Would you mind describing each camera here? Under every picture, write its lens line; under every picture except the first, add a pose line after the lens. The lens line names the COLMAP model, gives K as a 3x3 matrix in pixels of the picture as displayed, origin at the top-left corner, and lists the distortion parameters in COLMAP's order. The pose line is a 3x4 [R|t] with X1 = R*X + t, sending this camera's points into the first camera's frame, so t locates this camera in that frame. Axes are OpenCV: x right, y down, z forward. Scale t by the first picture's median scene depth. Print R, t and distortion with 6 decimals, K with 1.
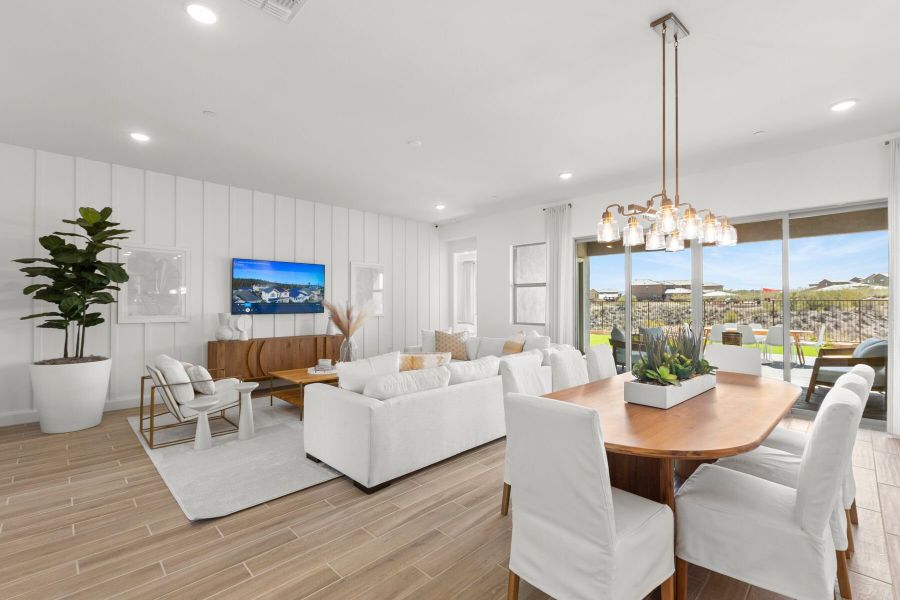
lens RADIAL K [[400.4, 0, 452.1], [0, 400.4, 299.4], [0, 0, 1]] dist [-0.004363, -0.001449]
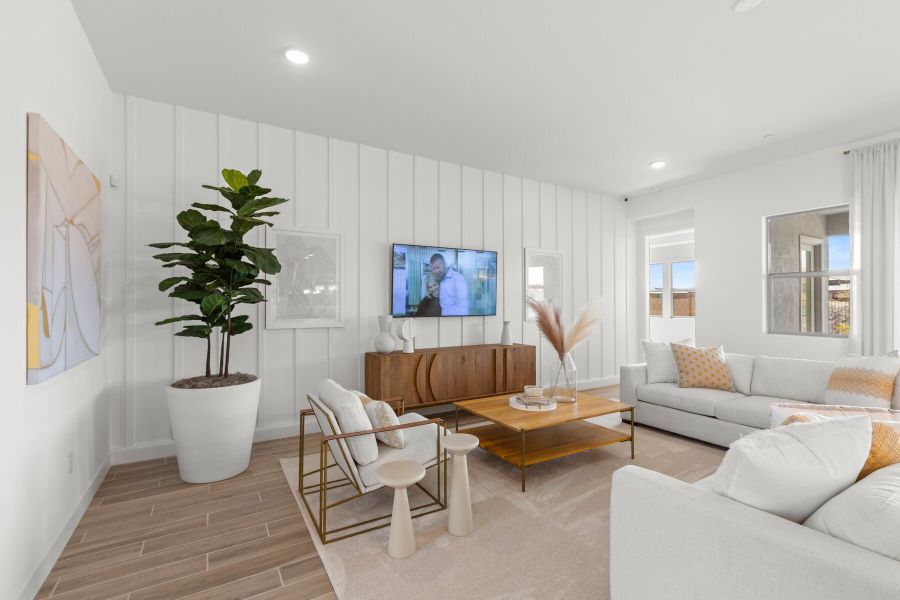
lens RADIAL K [[400.4, 0, 448.2], [0, 400.4, 300.8], [0, 0, 1]] dist [-0.004363, -0.001449]
pose [[0.970067, -0.001857, -0.242832, -0.355636], [0.002955, 0.999987, 0.004157, 0.004109], [0.242821, -0.004750, 0.970059, 0.386726]]
